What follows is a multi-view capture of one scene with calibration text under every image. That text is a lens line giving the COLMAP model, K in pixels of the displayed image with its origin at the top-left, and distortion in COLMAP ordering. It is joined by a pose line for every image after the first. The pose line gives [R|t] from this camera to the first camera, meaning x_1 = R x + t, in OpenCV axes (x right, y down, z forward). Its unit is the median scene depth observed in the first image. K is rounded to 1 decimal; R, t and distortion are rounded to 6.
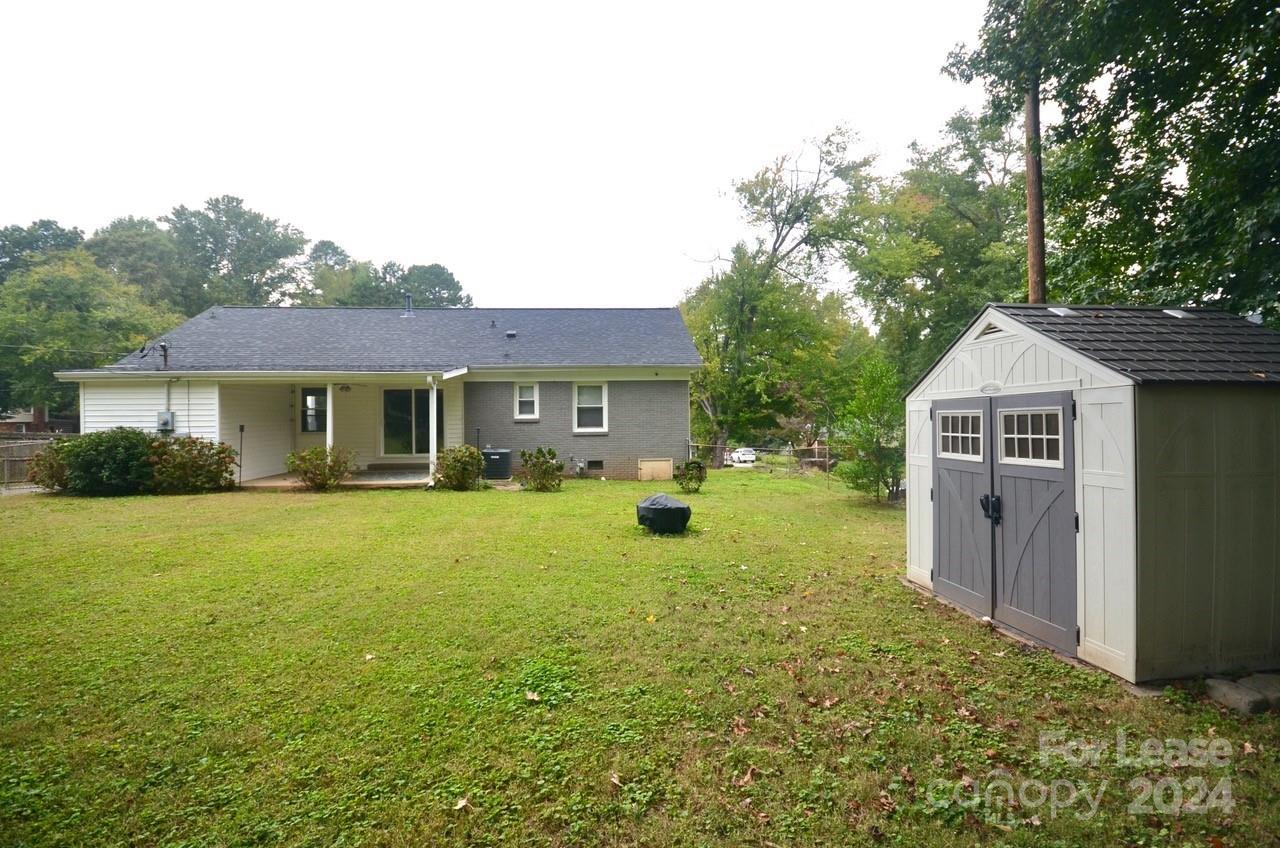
lens RADIAL K [[585.3, 0, 638.8], [0, 585.3, 413.7], [0, 0, 1]] dist [0.000511, -0.001009]
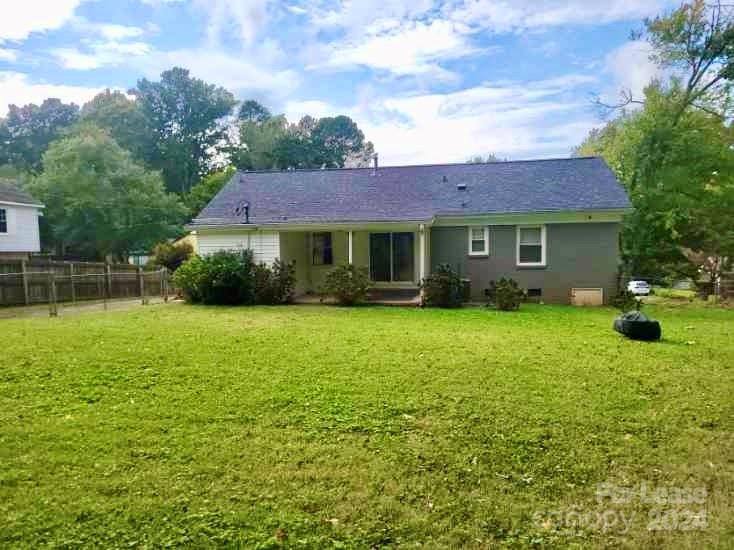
lens RADIAL K [[551.4, 0, 366.2], [0, 551.4, 287.0], [0, 0, 1]] dist [0.068892, -0.056254]
pose [[0.967675, 0.014331, -0.251792, -0.062817], [0.003577, 0.997504, 0.070521, -0.003798], [0.252174, -0.069142, 0.965209, -0.111758]]
